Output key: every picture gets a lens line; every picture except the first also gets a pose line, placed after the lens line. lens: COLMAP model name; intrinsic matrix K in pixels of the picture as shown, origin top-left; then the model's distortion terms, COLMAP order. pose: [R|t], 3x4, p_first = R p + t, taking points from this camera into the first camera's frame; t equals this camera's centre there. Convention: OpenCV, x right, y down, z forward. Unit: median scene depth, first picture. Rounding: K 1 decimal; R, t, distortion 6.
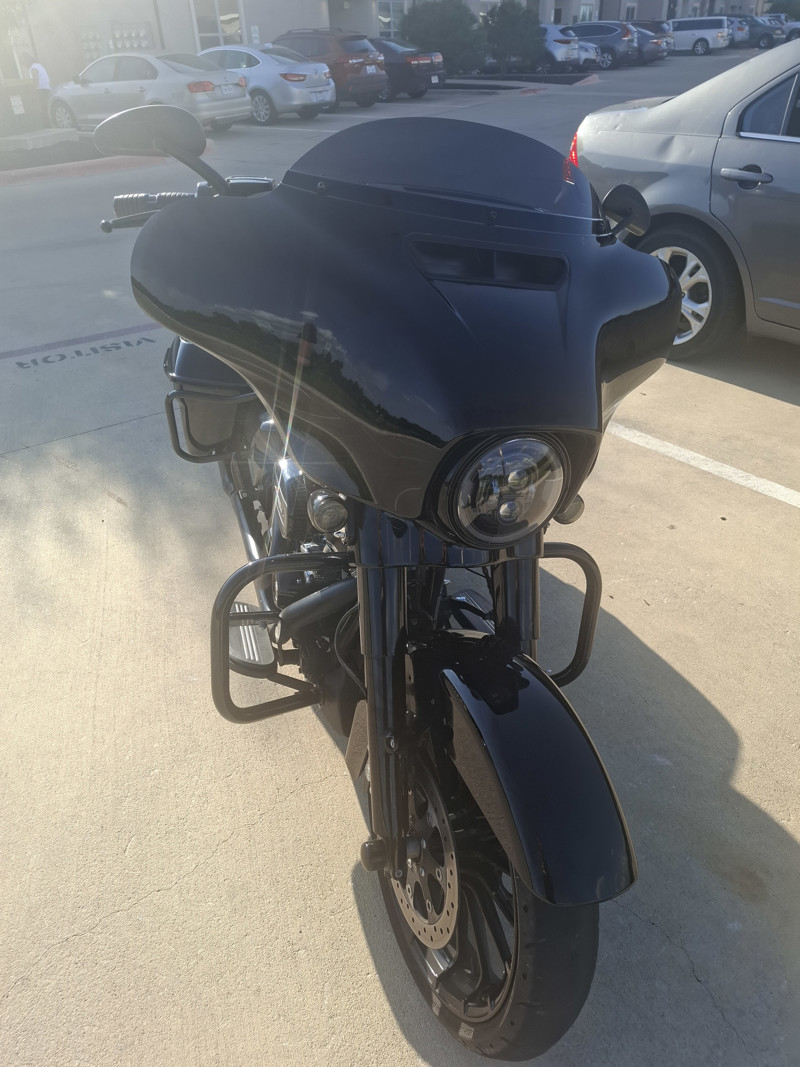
lens RADIAL K [[716.9, 0, 401.0], [0, 716.9, 534.2], [0, 0, 1]] dist [-0.045652, 0.000848]
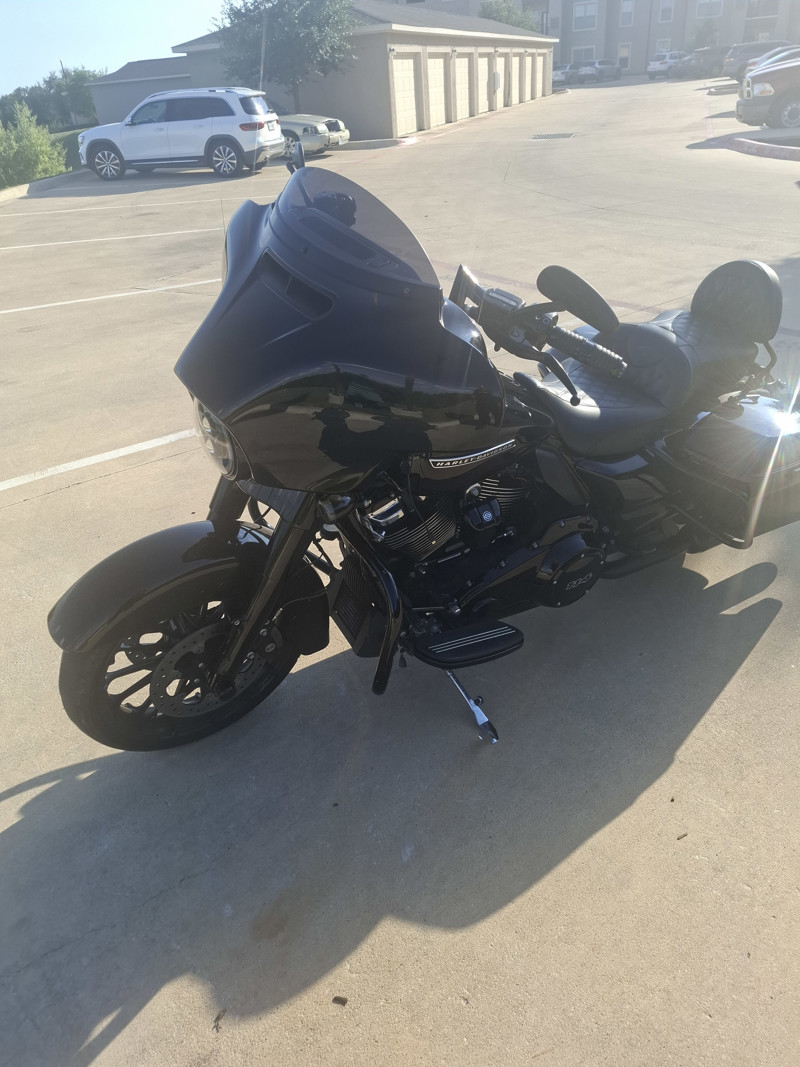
lens RADIAL K [[716.9, 0, 401.0], [0, 716.9, 532.5], [0, 0, 1]] dist [-0.045652, 0.000848]
pose [[0.275115, 0.538011, -0.796778, 0.854369], [-0.495027, 0.789727, 0.362325, -0.347717], [0.824173, 0.294746, 0.483595, 0.384025]]
